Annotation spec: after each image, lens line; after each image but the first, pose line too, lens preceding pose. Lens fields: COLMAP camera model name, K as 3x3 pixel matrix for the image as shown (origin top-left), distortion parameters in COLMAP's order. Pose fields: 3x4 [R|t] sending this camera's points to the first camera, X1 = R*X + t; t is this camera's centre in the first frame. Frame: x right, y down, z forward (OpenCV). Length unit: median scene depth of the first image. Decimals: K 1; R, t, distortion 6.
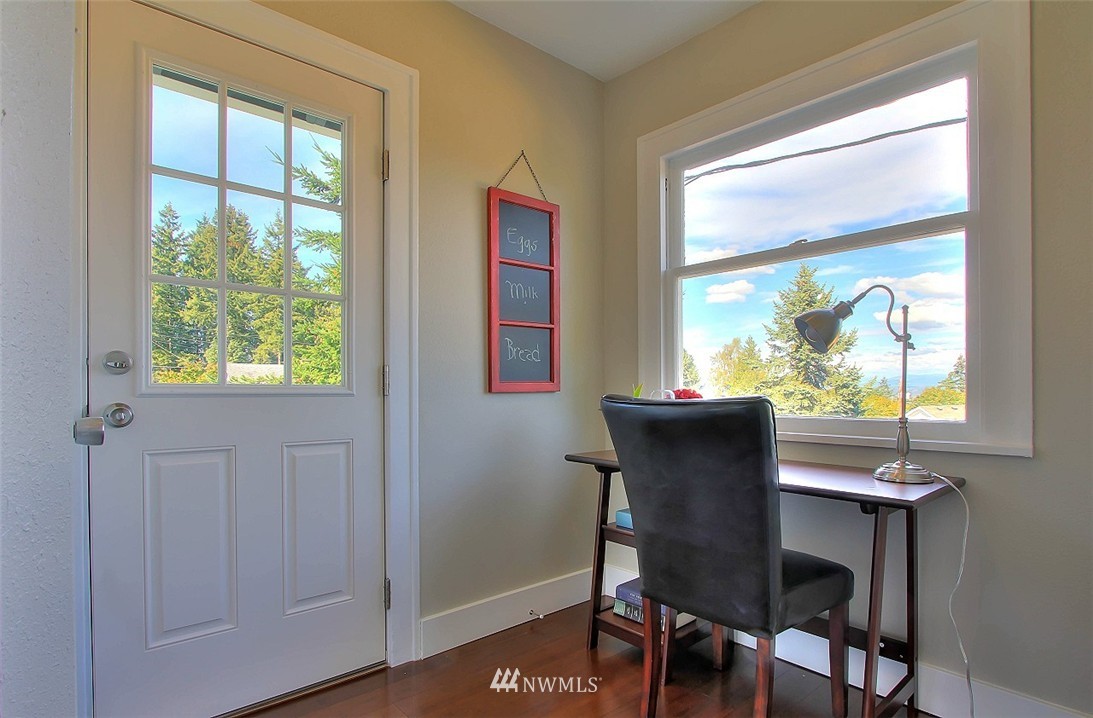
lens RADIAL K [[576.8, 0, 547.2], [0, 576.8, 397.5], [0, 0, 1]] dist [-0.000194, 0.000156]
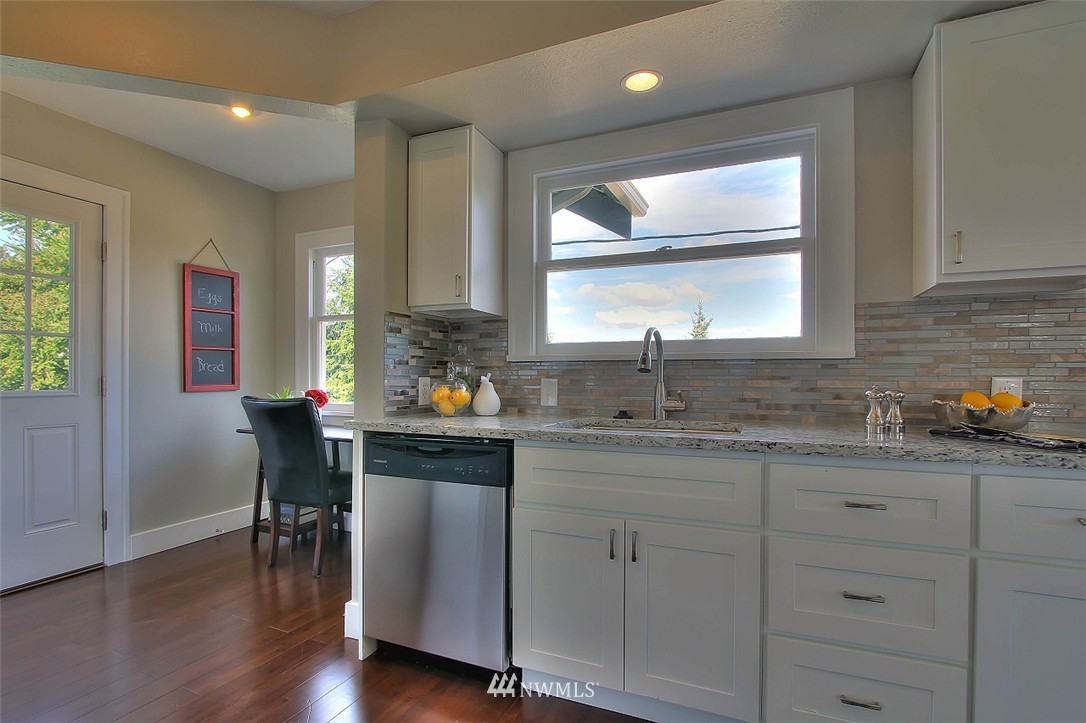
lens RADIAL K [[534.0, 0, 542.0], [0, 534.0, 382.1], [0, 0, 1]] dist [-0.003976, -0.001710]
pose [[0.911783, 0.002618, 0.410664, 0.195698], [-0.002507, 0.999997, -0.000809, -0.037236], [-0.410665, -0.000292, 0.911786, -0.741841]]
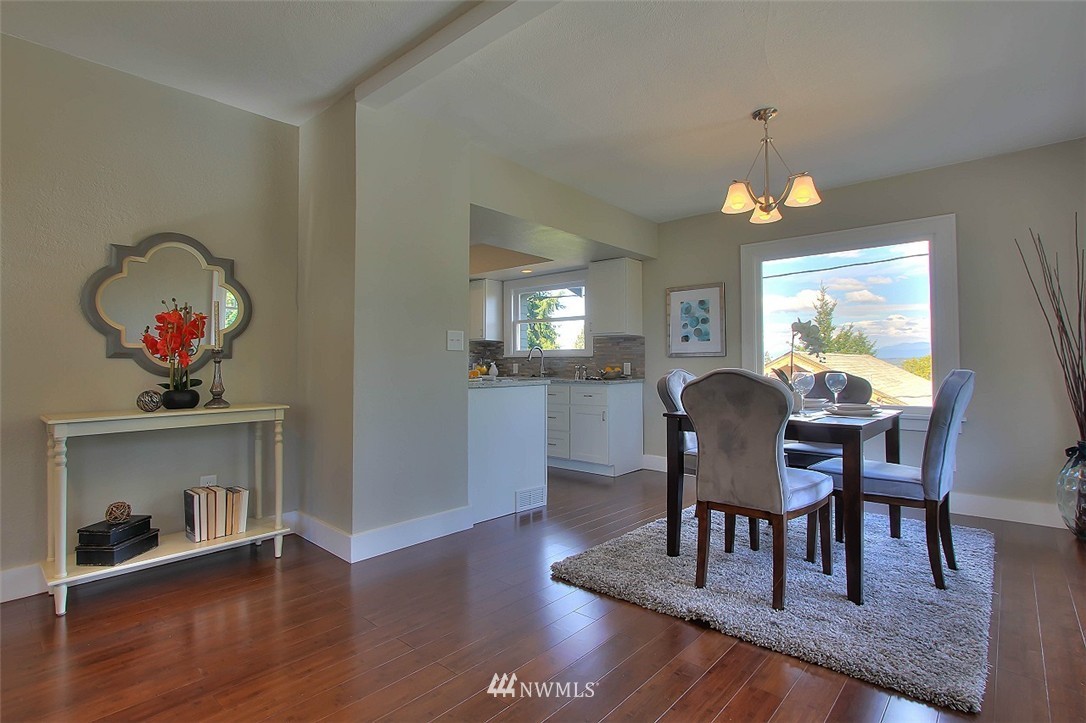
lens RADIAL K [[527.3, 0, 543.0], [0, 527.3, 361.5], [0, 0, 1]] dist [-0.004805, -0.000248]
pose [[0.994212, 0.001436, 0.107430, 0.502921], [-0.000552, 0.999966, -0.008261, -0.031197], [-0.107438, 0.008154, 0.994178, -2.858261]]
